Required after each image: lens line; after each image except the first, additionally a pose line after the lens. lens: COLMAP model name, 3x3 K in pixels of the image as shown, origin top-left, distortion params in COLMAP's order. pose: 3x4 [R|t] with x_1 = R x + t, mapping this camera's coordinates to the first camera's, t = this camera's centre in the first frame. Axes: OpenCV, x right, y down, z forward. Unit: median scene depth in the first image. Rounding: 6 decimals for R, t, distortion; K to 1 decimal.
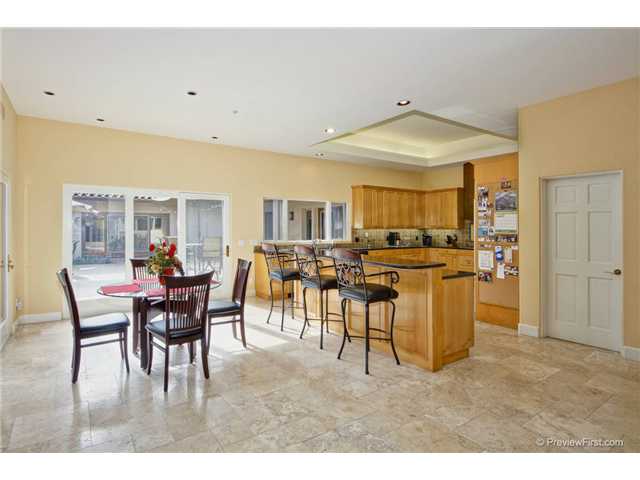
lens RADIAL K [[322.9, 0, 320.2], [0, 322.9, 226.1], [0, 0, 1]] dist [0.038384, -0.000014]
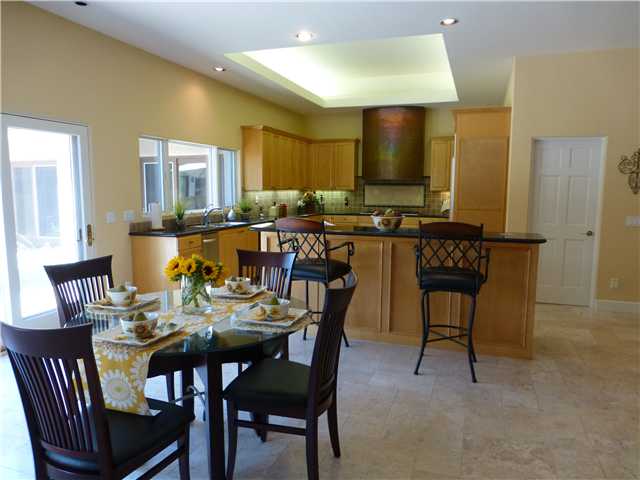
lens RADIAL K [[442.2, 0, 344.0], [0, 442.2, 239.4], [0, 0, 1]] dist [-0.005711, -0.001683]
pose [[0.807257, -0.063437, 0.586781, -0.631106], [-0.009829, 0.992624, 0.120835, -0.007953], [-0.590118, -0.103312, 0.800679, 0.336172]]
